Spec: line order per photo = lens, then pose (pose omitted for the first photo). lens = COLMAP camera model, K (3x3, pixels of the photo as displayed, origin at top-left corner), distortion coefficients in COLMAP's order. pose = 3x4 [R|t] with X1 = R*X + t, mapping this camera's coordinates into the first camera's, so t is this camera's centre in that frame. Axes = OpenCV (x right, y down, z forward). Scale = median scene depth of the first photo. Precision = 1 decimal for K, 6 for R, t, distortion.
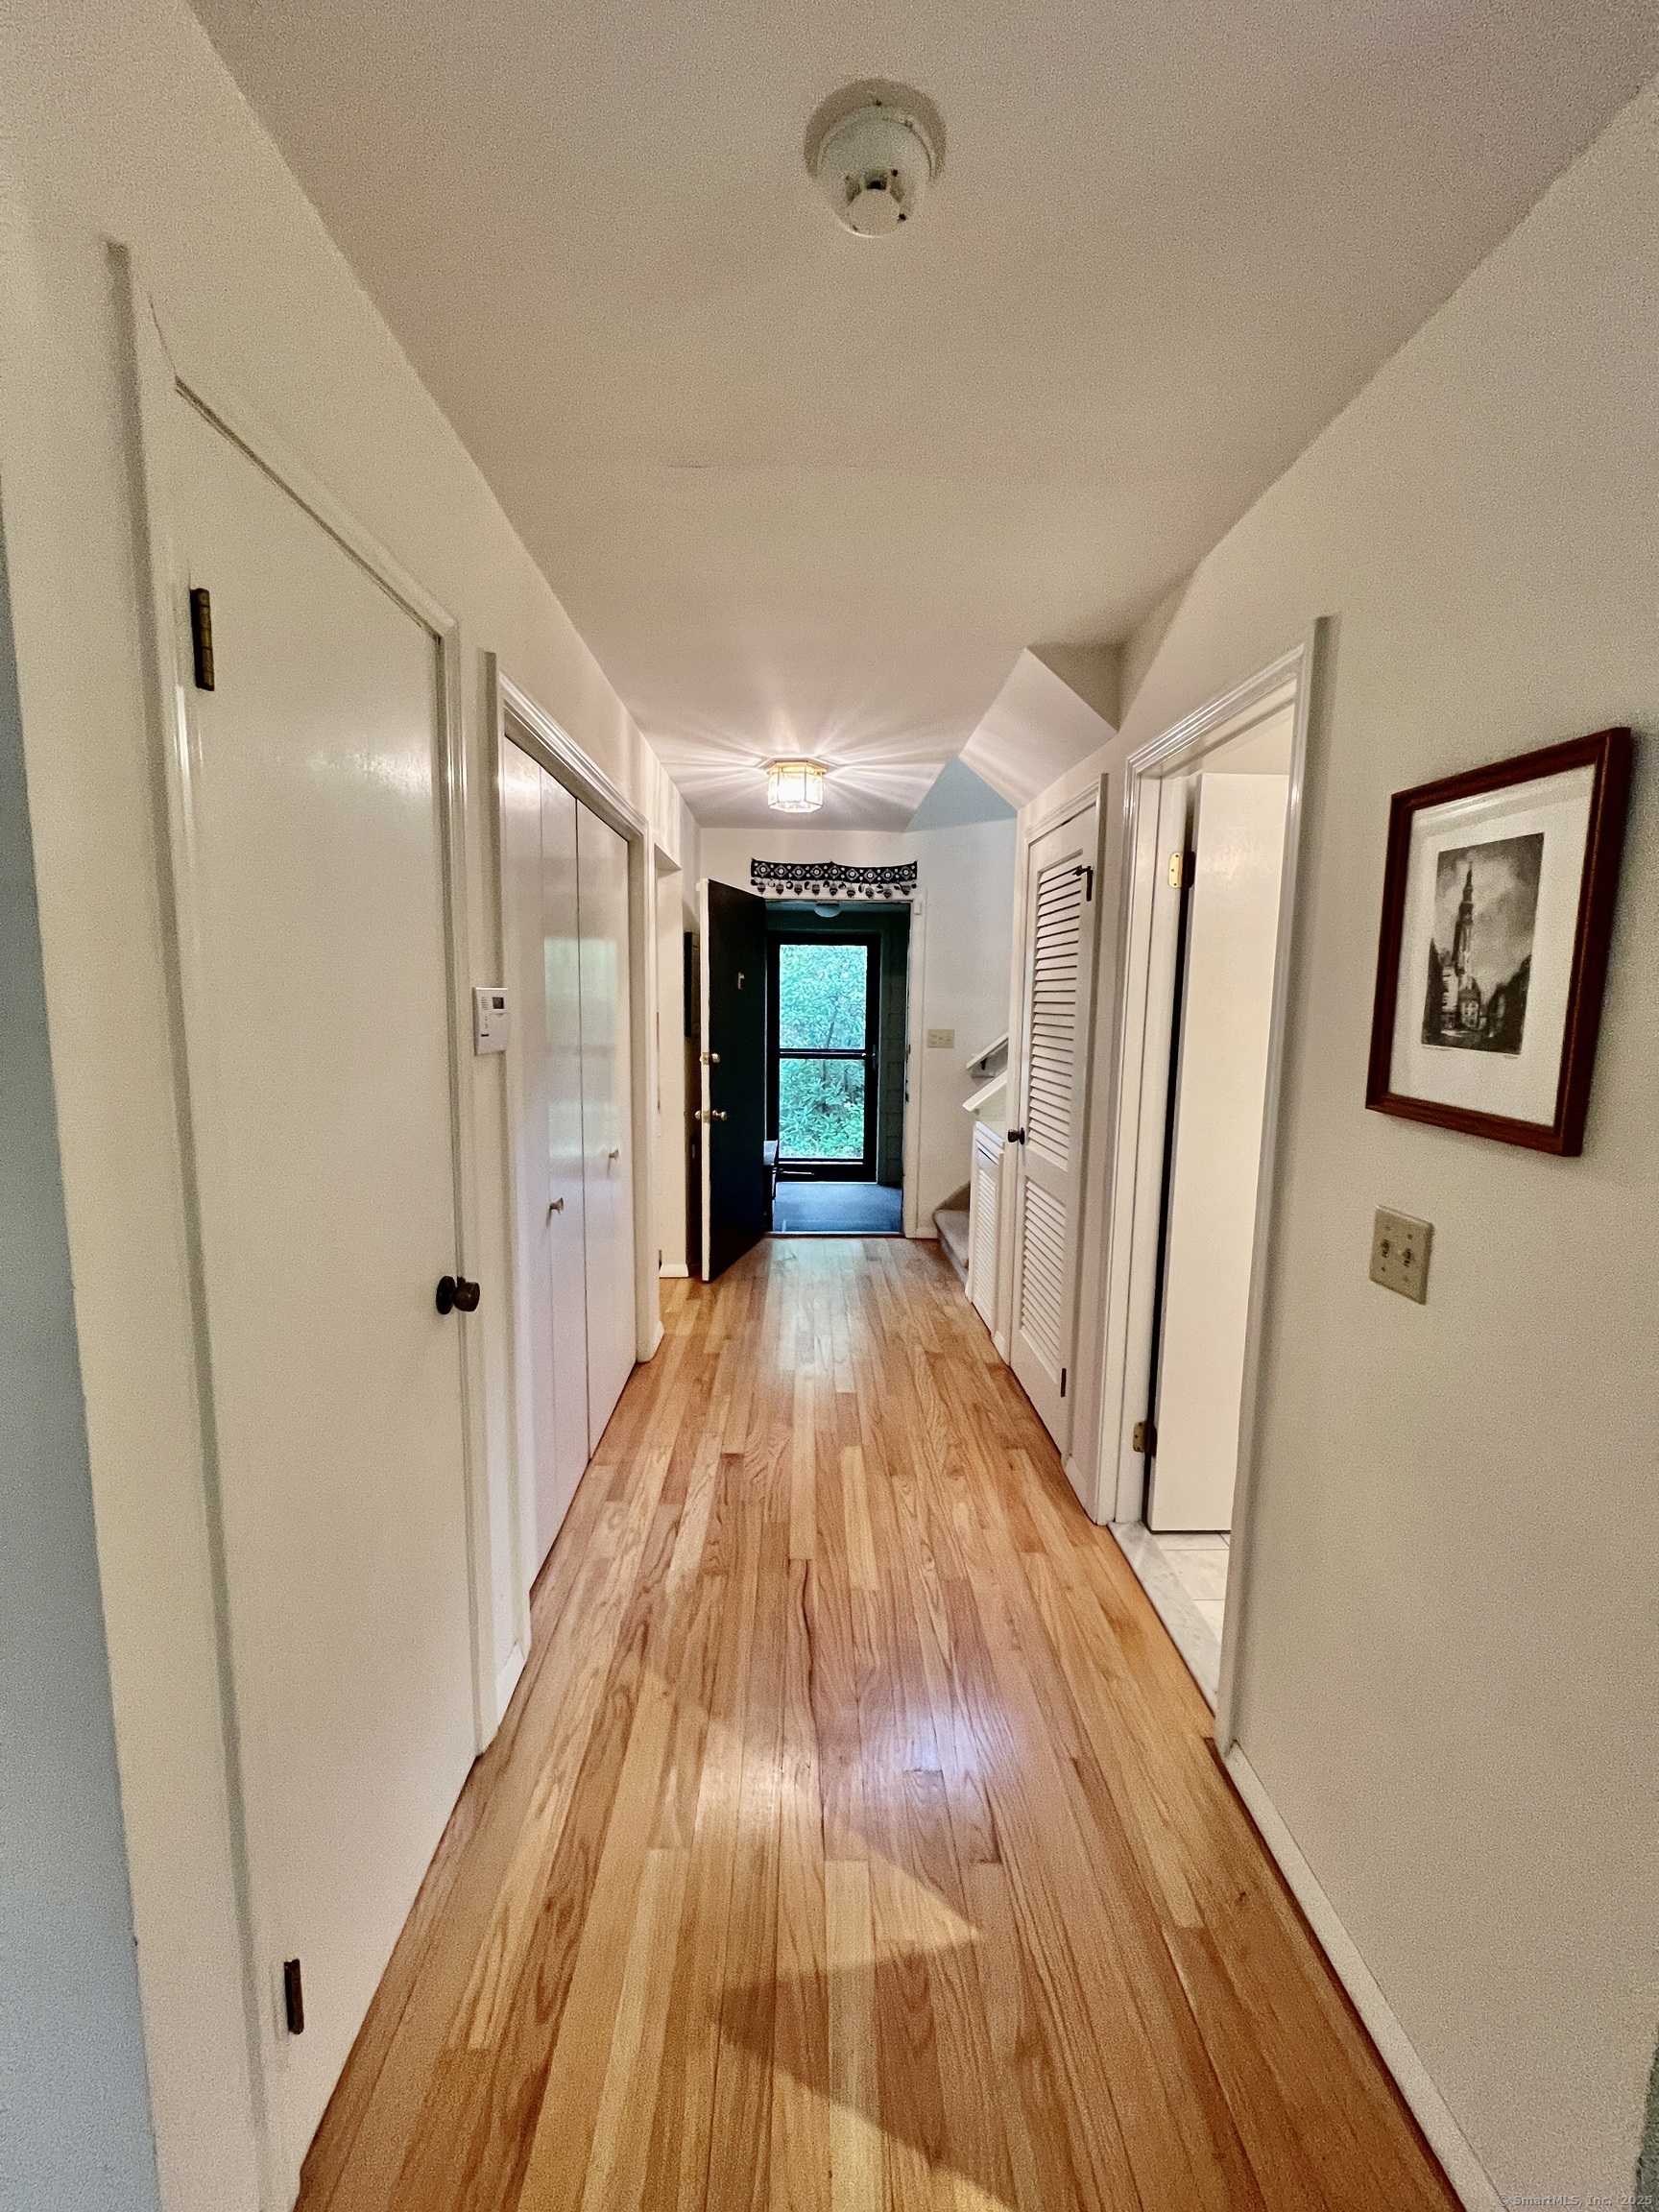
lens RADIAL K [[883.6, 0, 829.2], [0, 883.6, 1105.2], [0, 0, 1]] dist [0.002214, 0.000345]
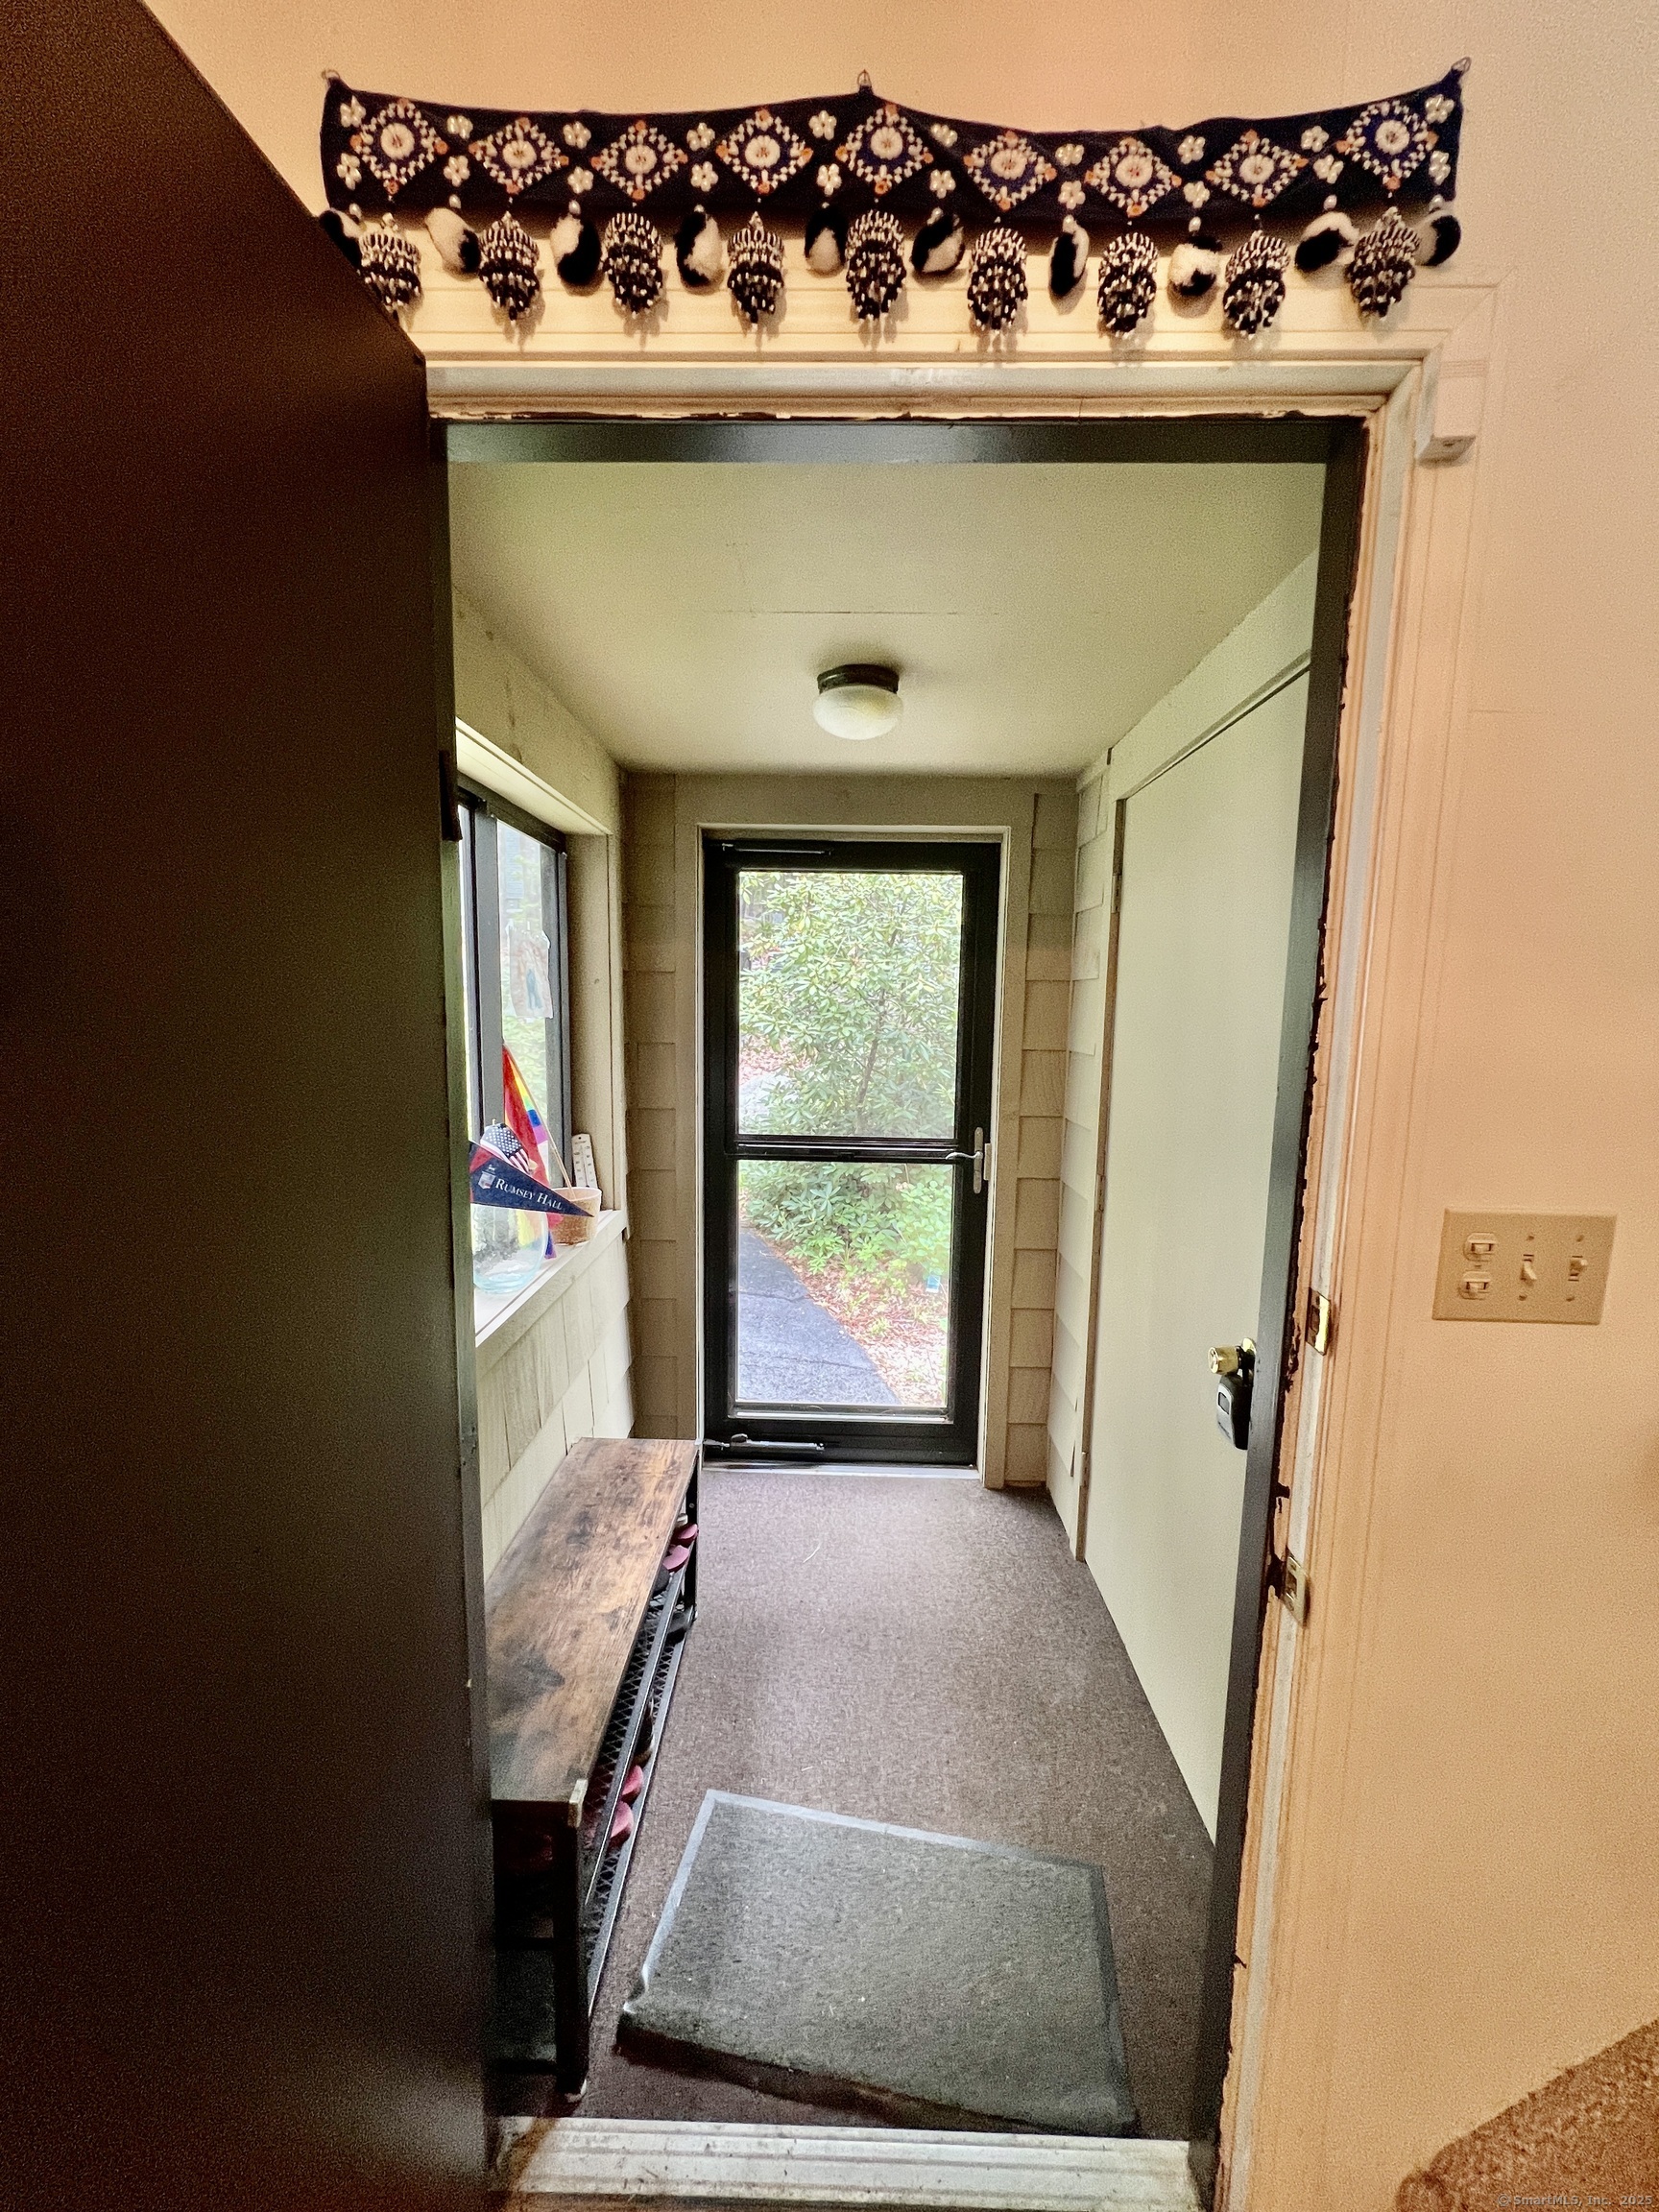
lens RADIAL K [[884.6, 0, 832.3], [0, 884.6, 1108.1], [0, 0, 1]] dist [-0.003129, 0.000199]
pose [[0.998914, 0.009946, -0.045526, 0.005476], [-0.009857, 0.999949, 0.002180, -0.107096], [0.045545, -0.001729, 0.998961, 0.849455]]
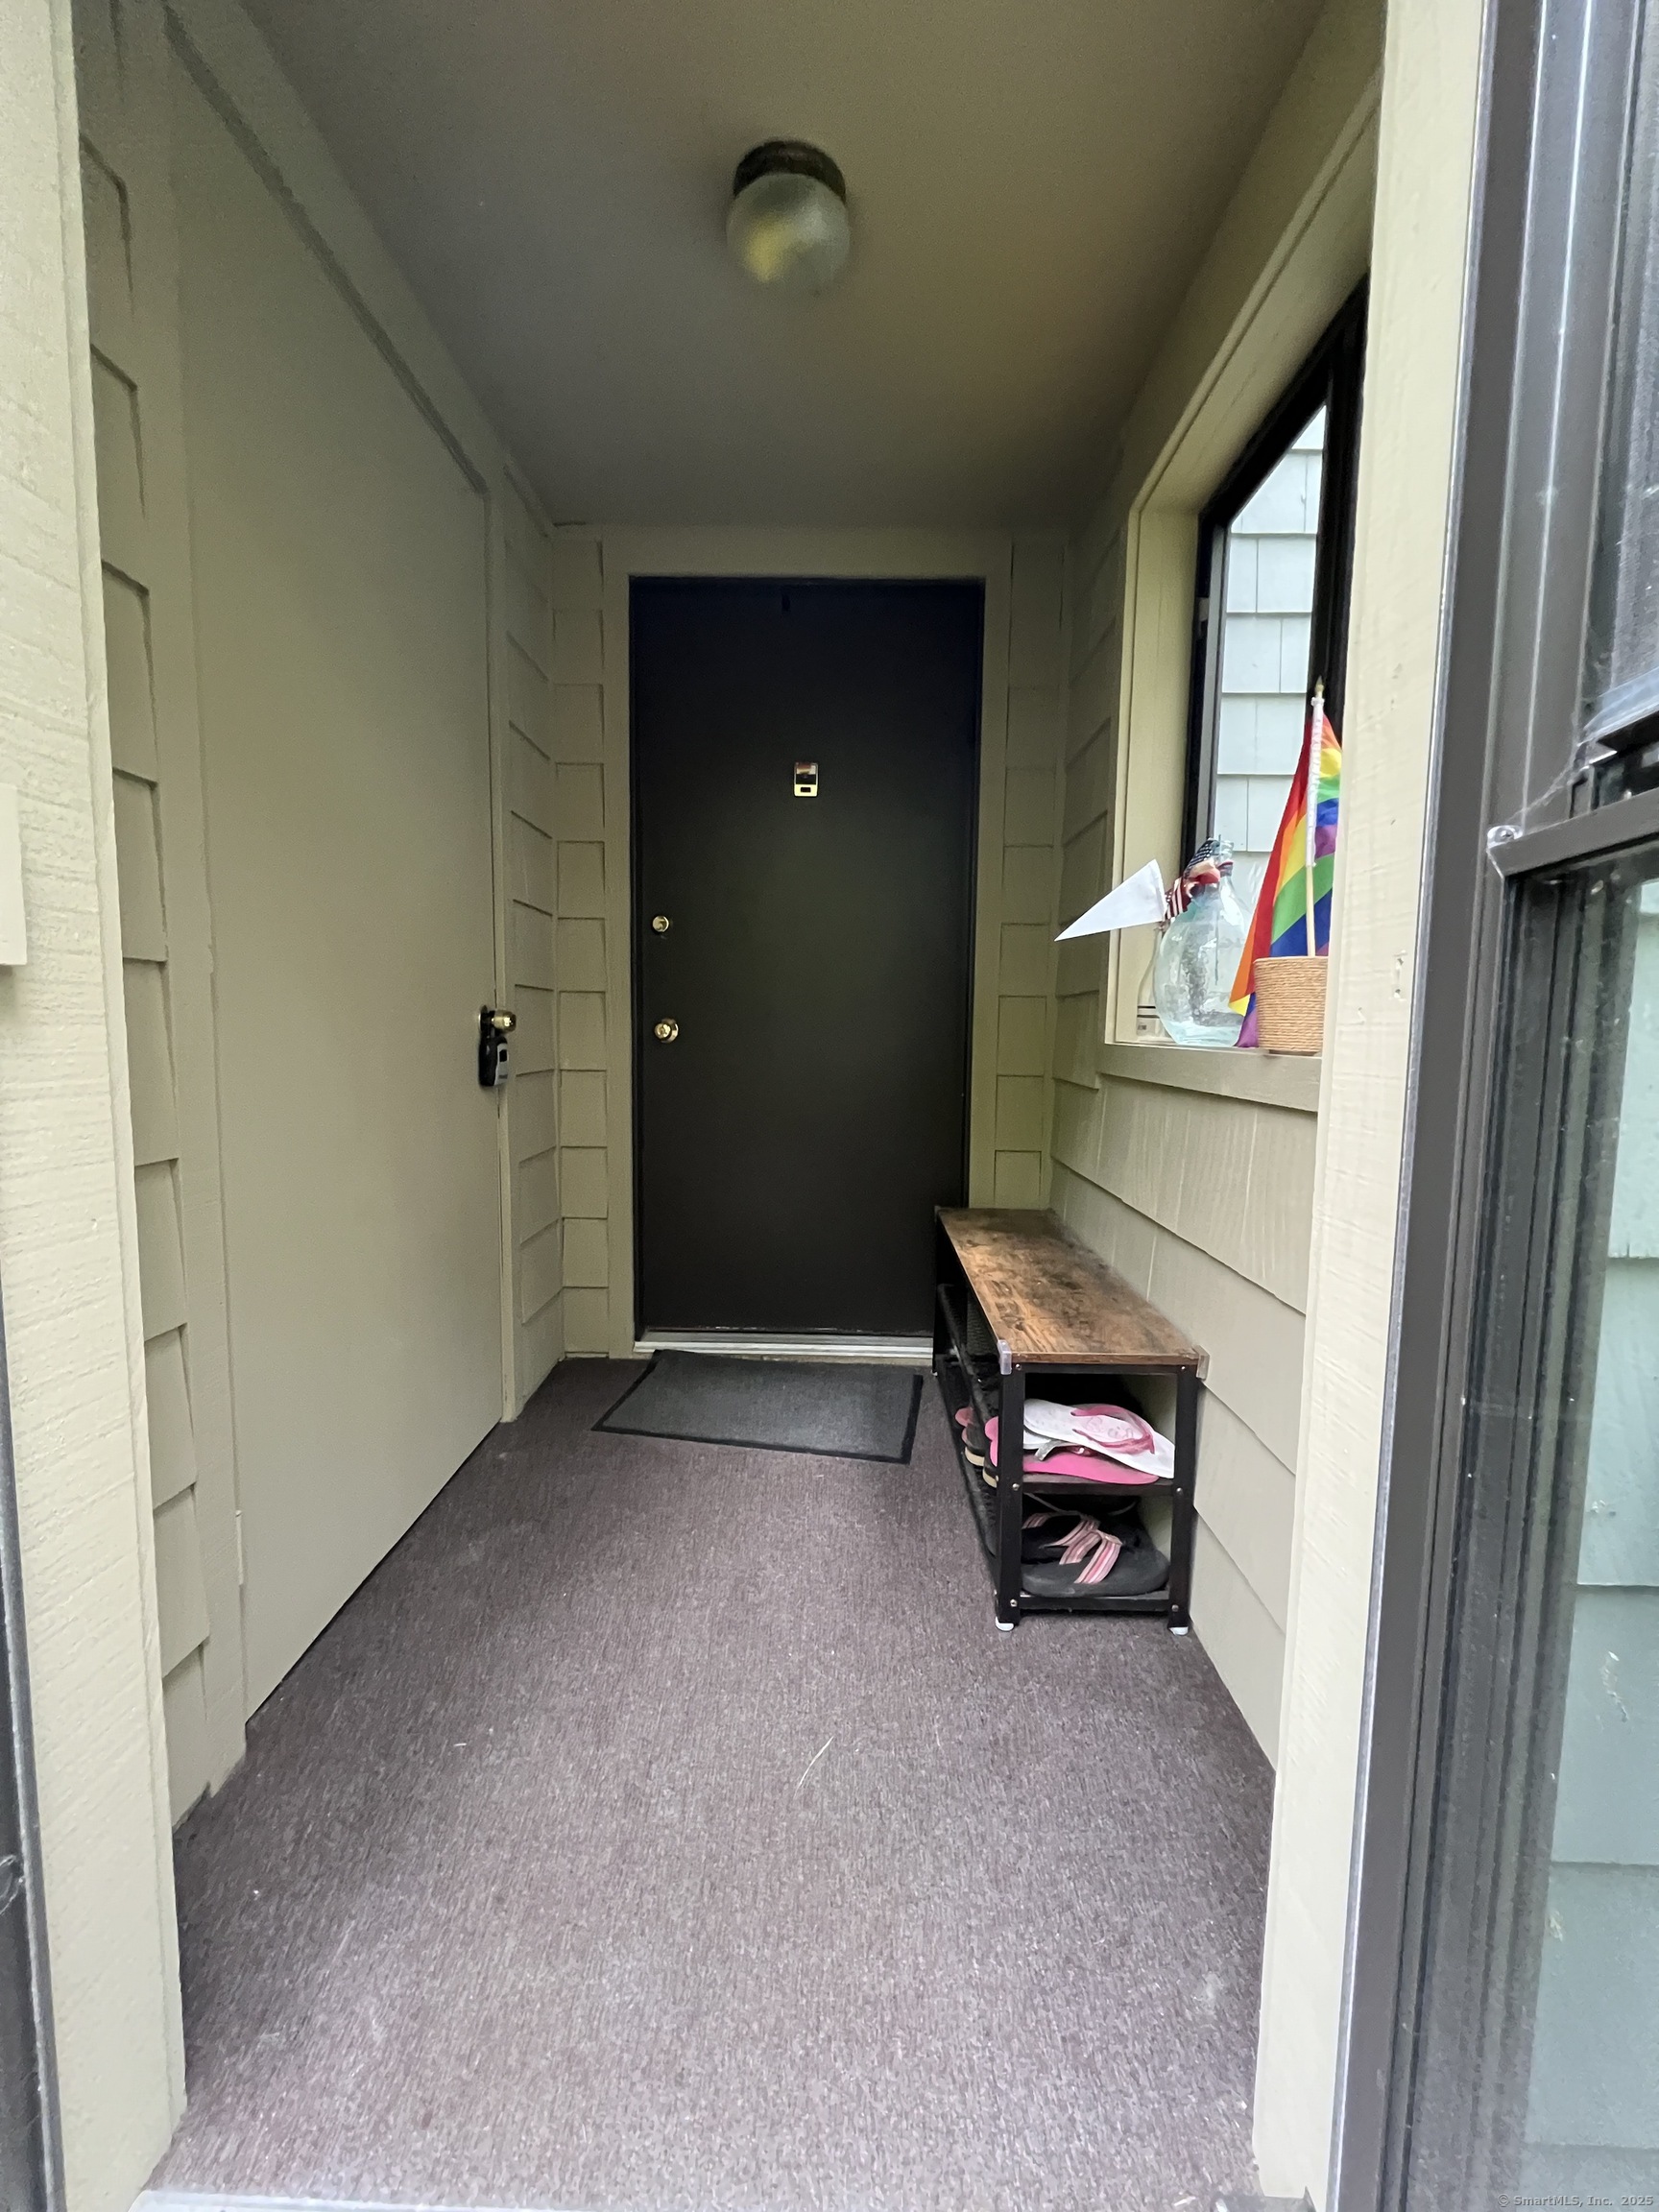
lens RADIAL K [[884.6, 0, 830.0], [0, 884.6, 1110.3], [0, 0, 1]] dist [-0.003129, 0.000199]
pose [[-0.998554, -0.027324, 0.046290, -0.039003], [-0.017100, 0.977904, 0.208355, -0.064821], [-0.050960, 0.207262, -0.976957, 1.586458]]
